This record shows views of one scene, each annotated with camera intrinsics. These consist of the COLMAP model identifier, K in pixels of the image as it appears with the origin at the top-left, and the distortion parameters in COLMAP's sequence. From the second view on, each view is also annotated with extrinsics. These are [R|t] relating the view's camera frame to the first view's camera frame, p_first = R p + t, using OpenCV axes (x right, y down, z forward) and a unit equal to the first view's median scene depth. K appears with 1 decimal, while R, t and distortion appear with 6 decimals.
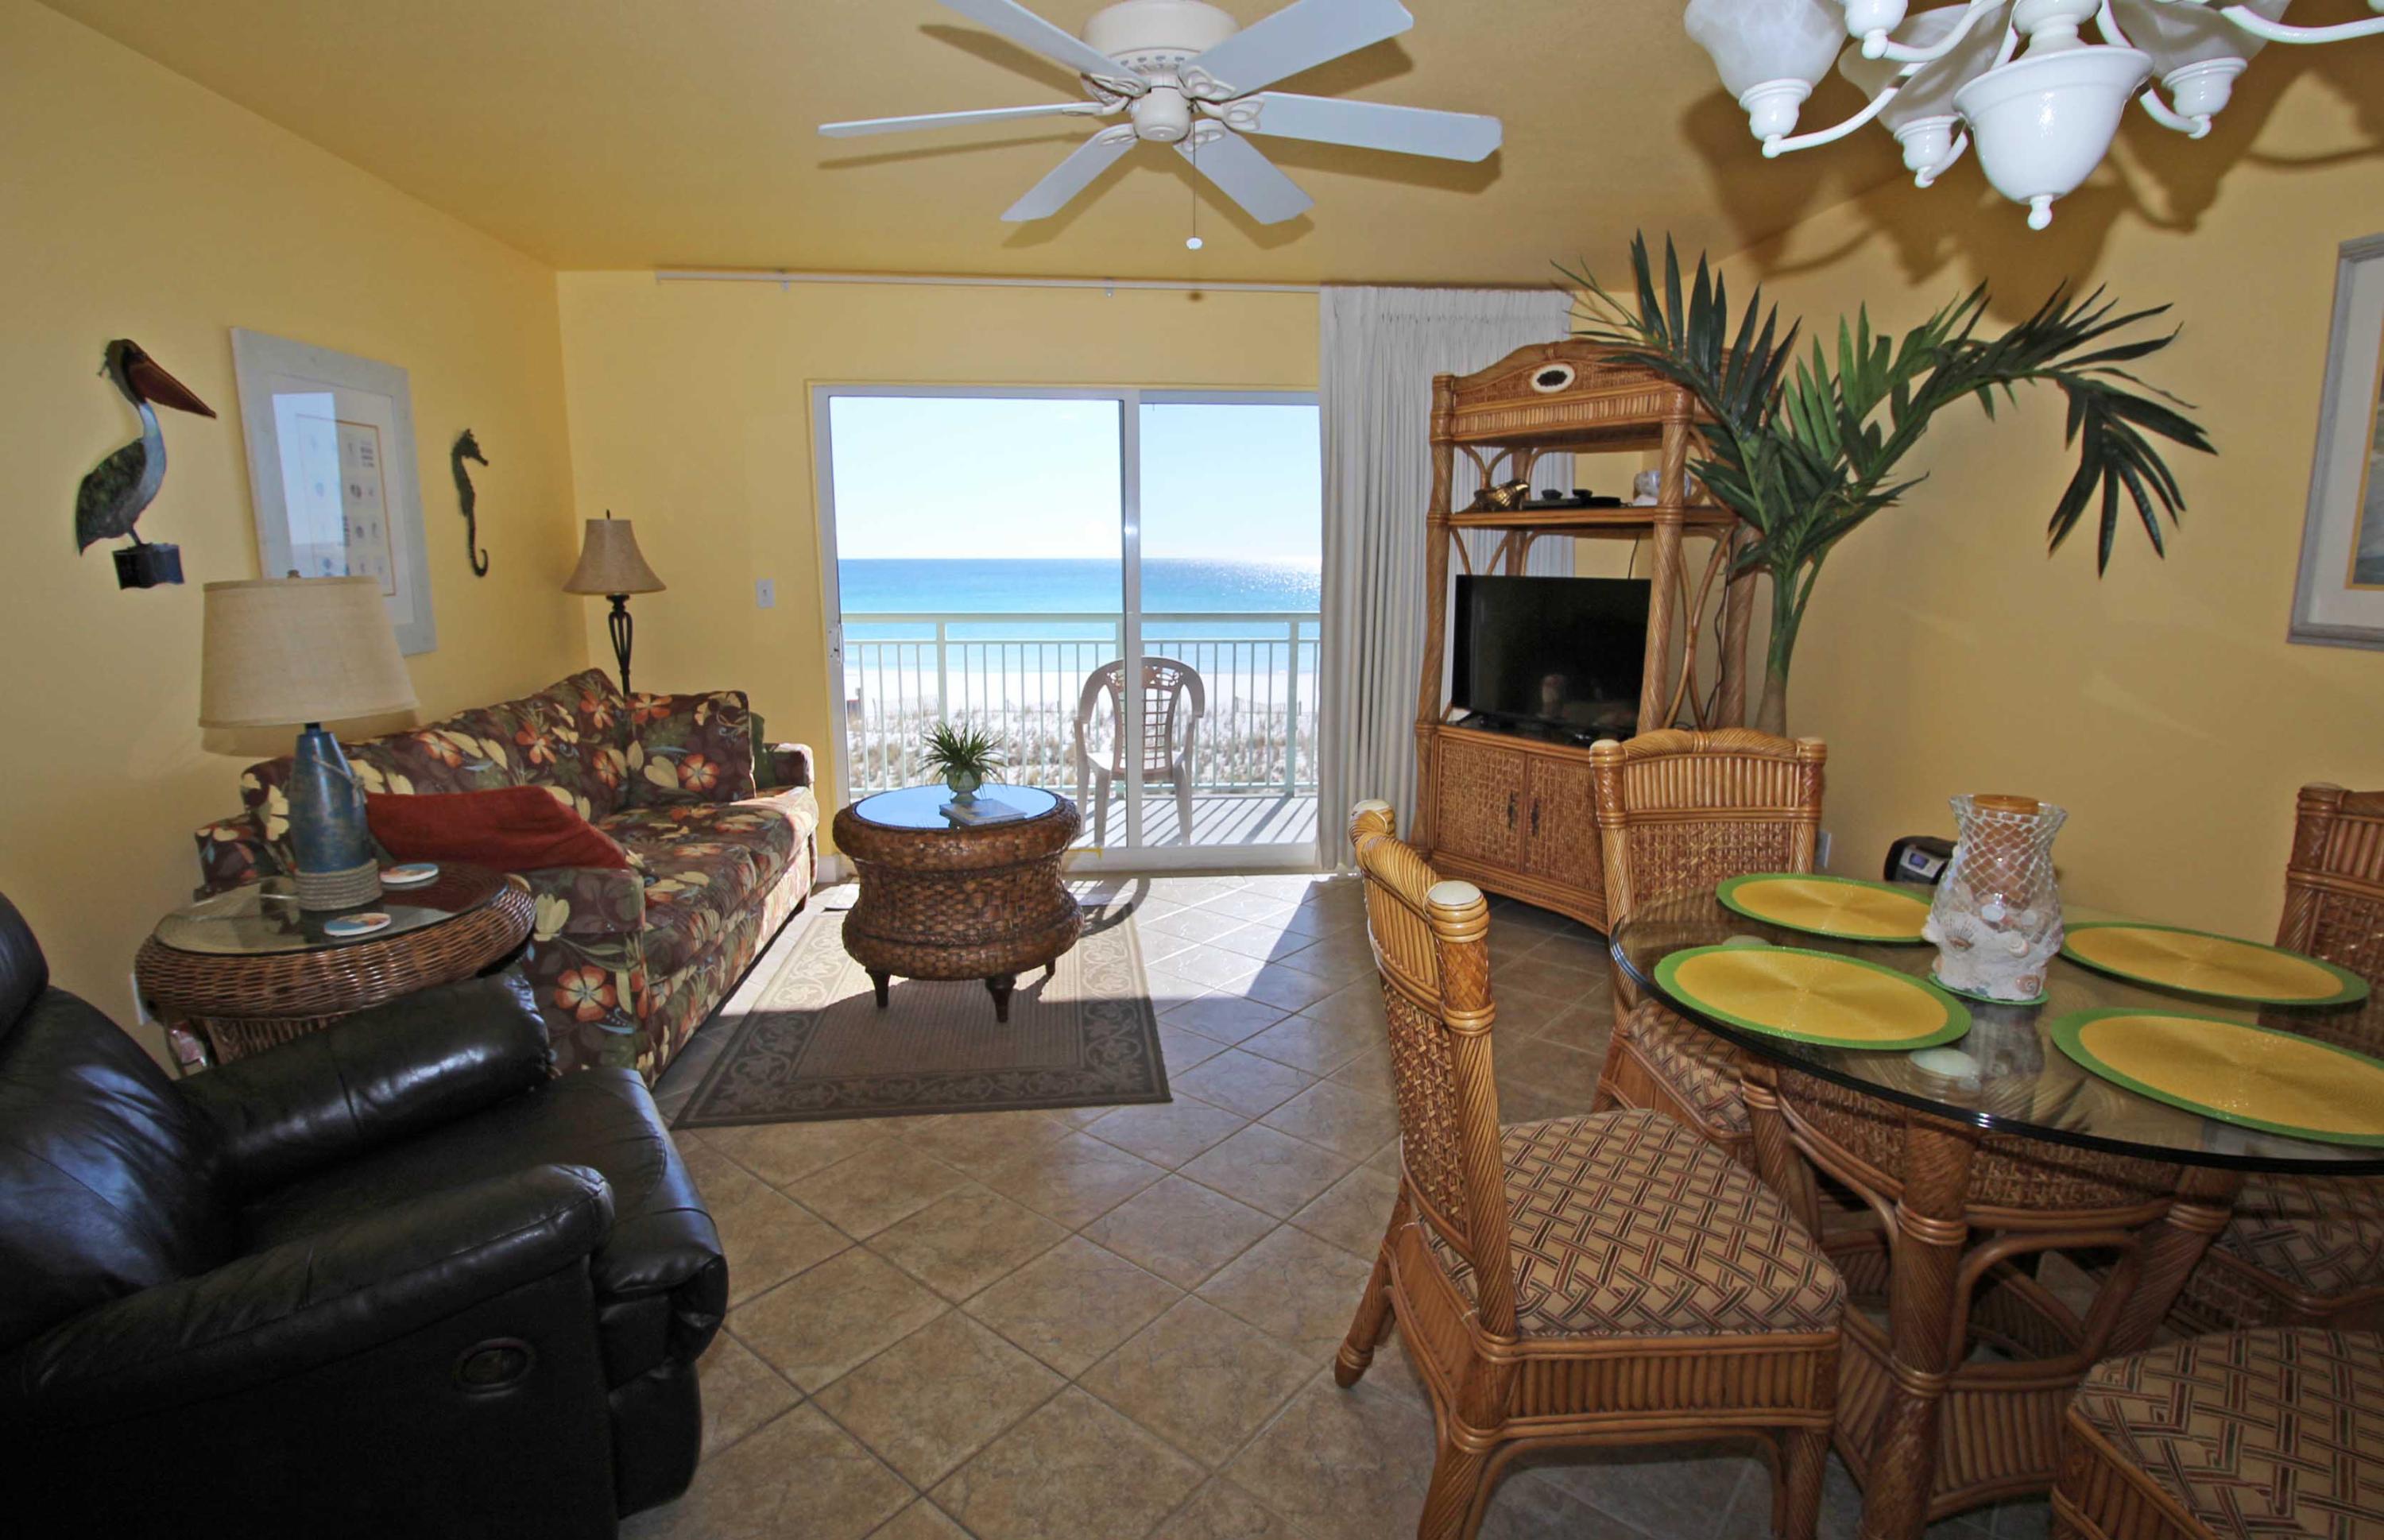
lens RADIAL K [[1133.7, 0, 1181.9], [0, 1133.7, 761.8], [0, 0, 1]] dist [-0.000237, -0.018799]
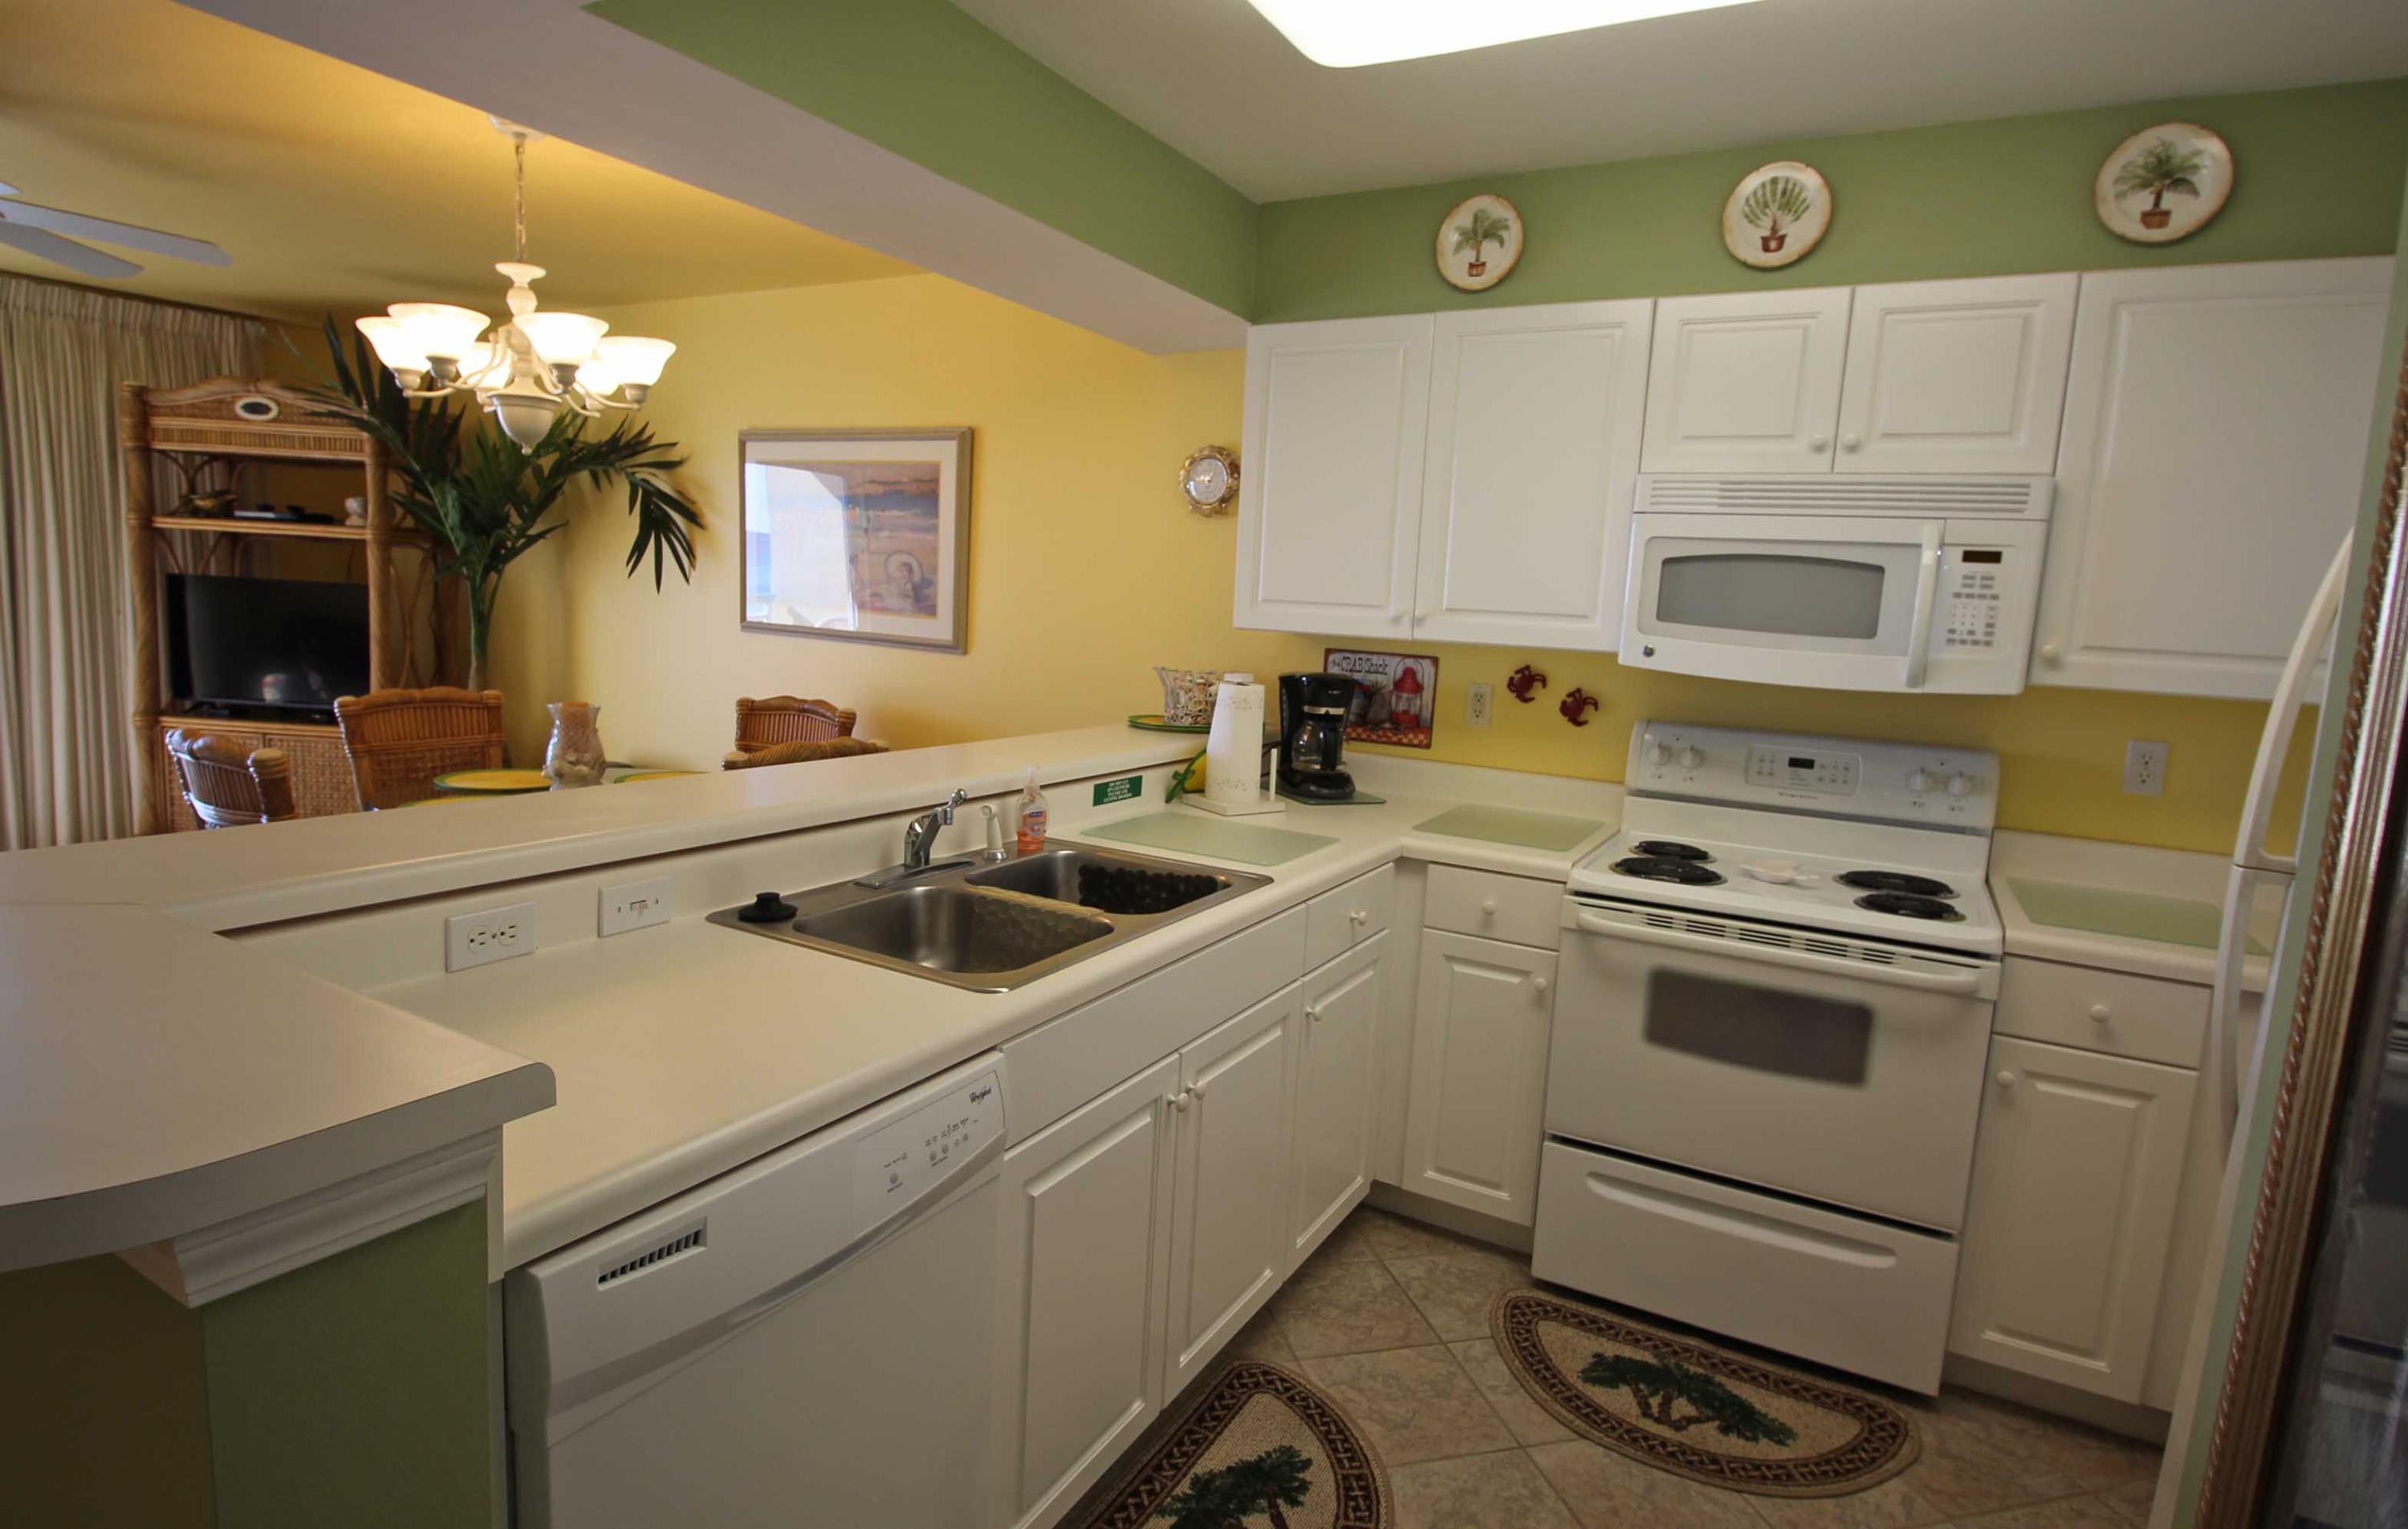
lens RADIAL K [[1267.8, 0, 1204.0], [0, 1267.8, 764.5], [0, 0, 1]] dist [-0.014851, -0.000158]
pose [[0.566487, -0.079839, 0.820194, -0.232085], [0.091795, 0.995215, 0.033475, 0.078330], [-0.818942, 0.056327, 0.571106, -0.568820]]
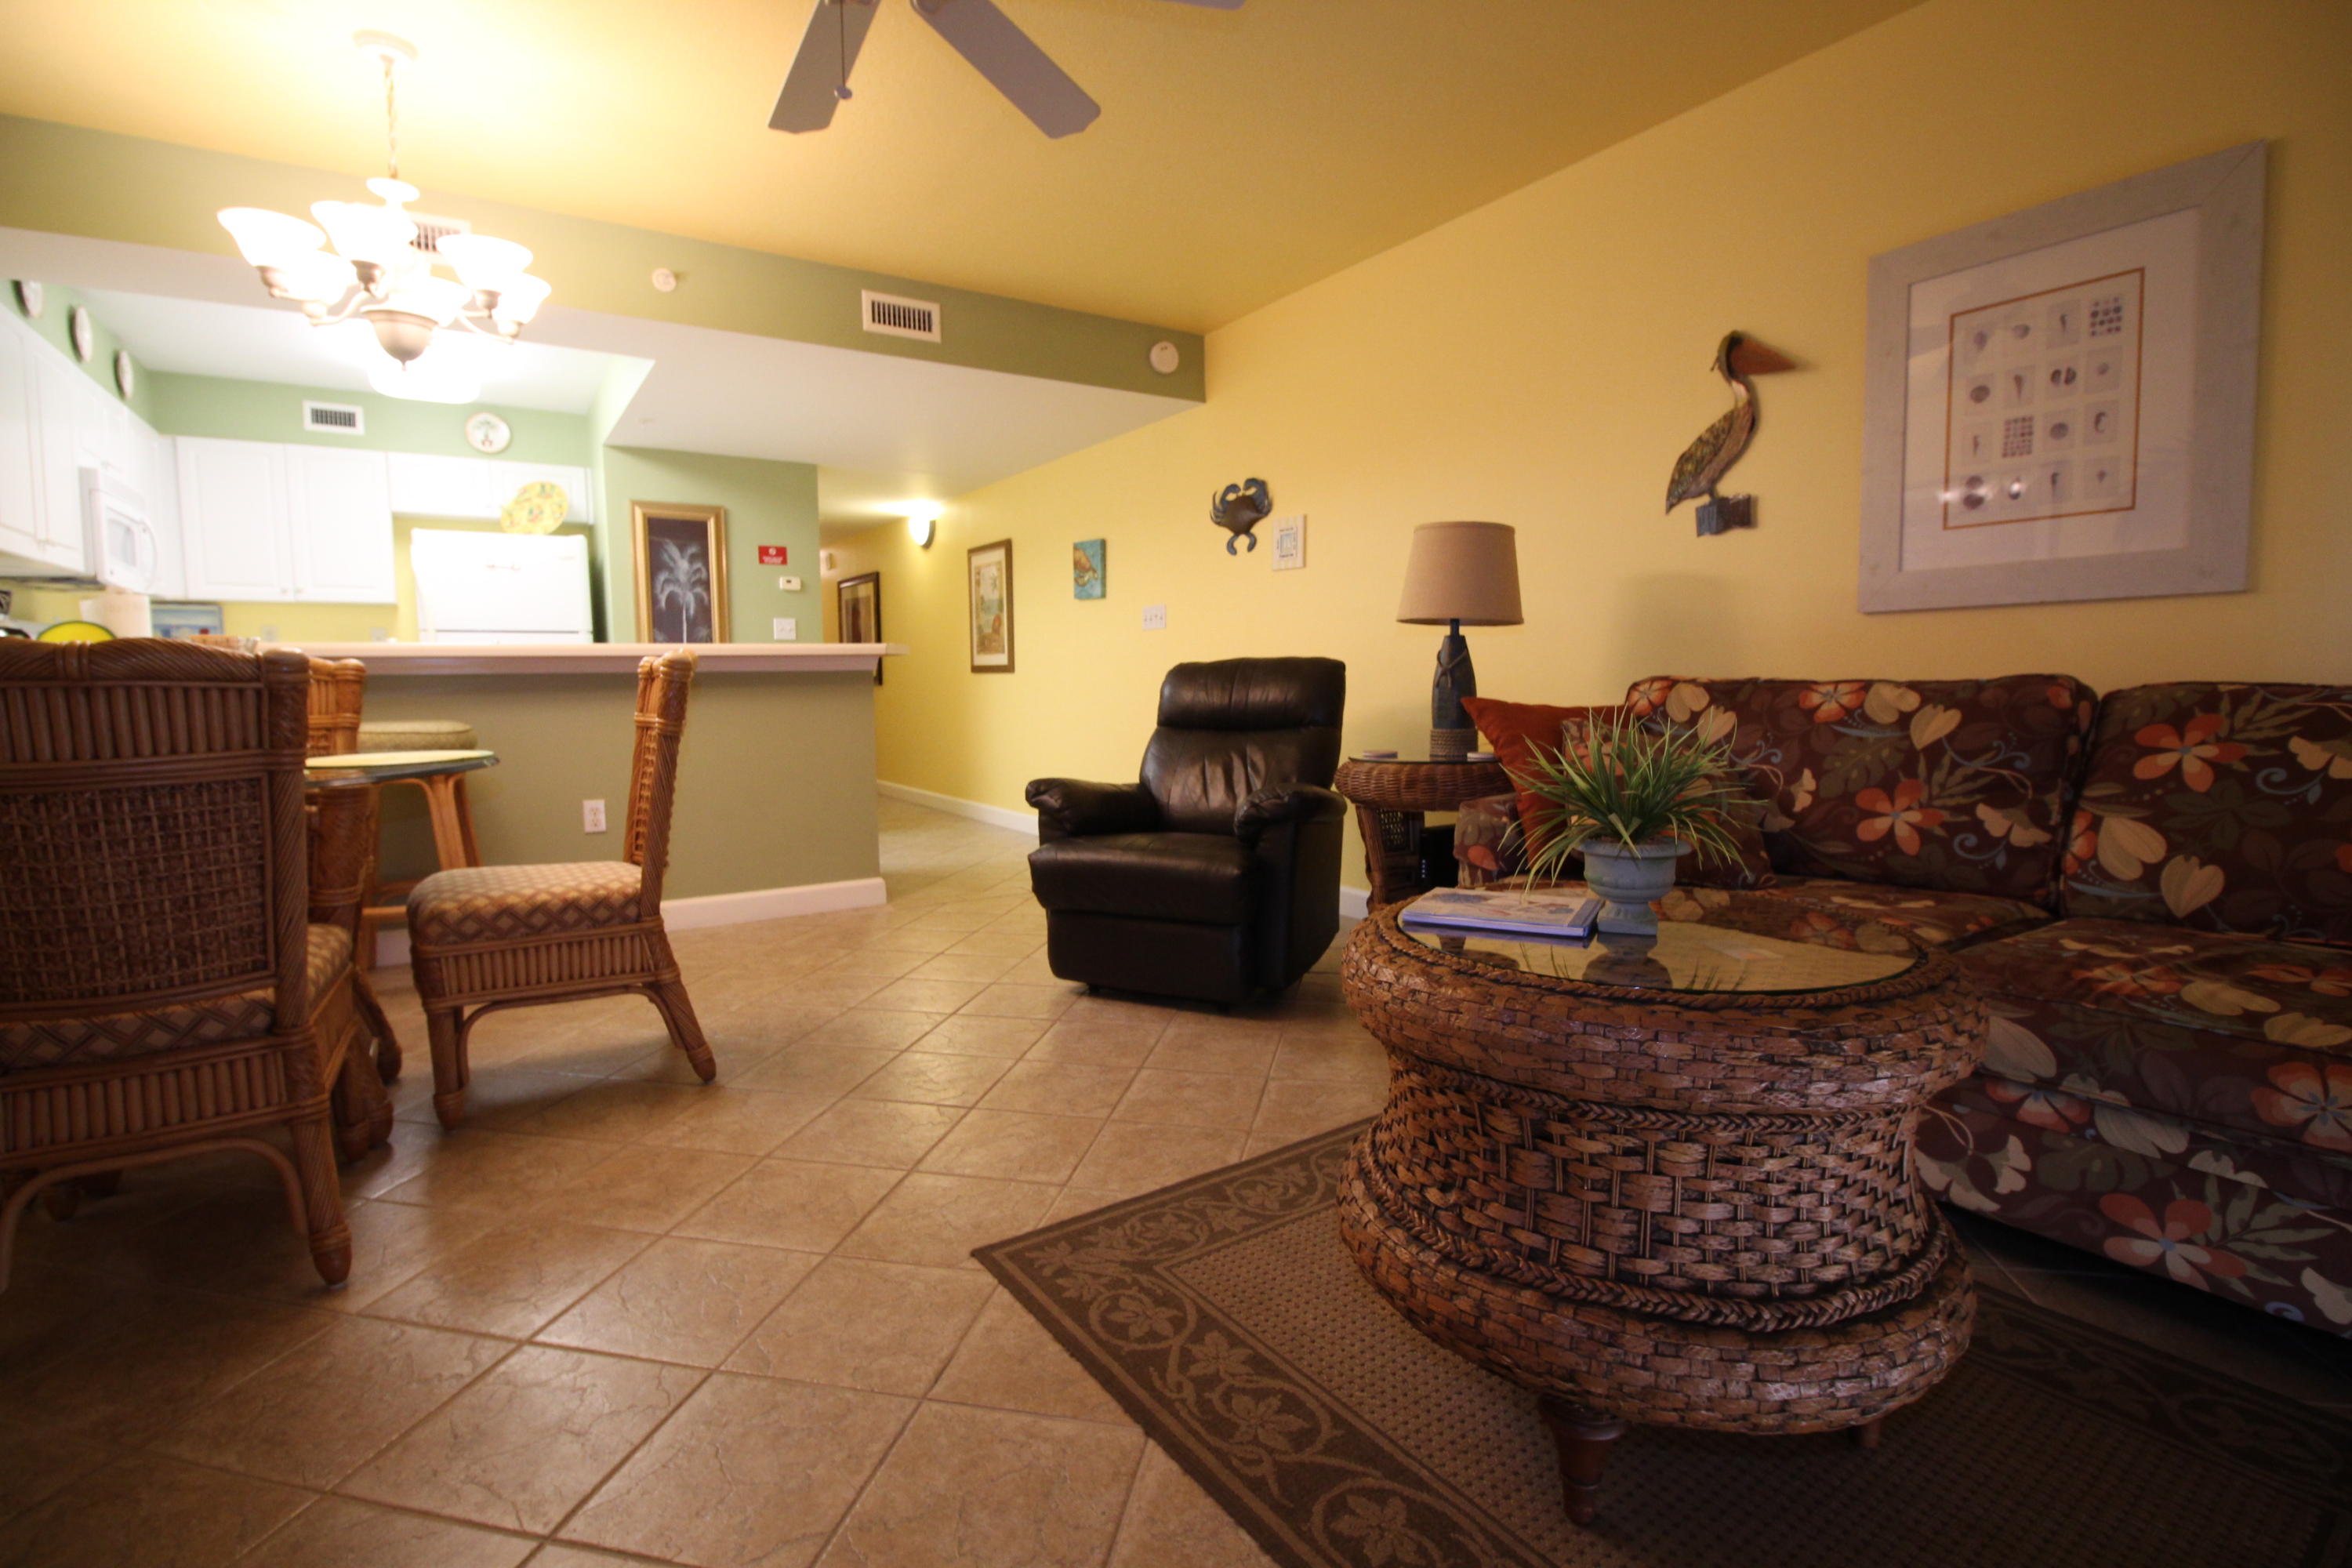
lens RADIAL K [[1133.0, 0, 1228.5], [0, 1133.0, 783.5], [0, 0, 1]] dist [-0.000501, -0.016163]
pose [[-0.874944, 0.053296, -0.481282, 0.129064], [-0.075333, 0.966840, 0.244018, -0.106623], [0.478328, 0.249759, -0.841916, 1.309524]]
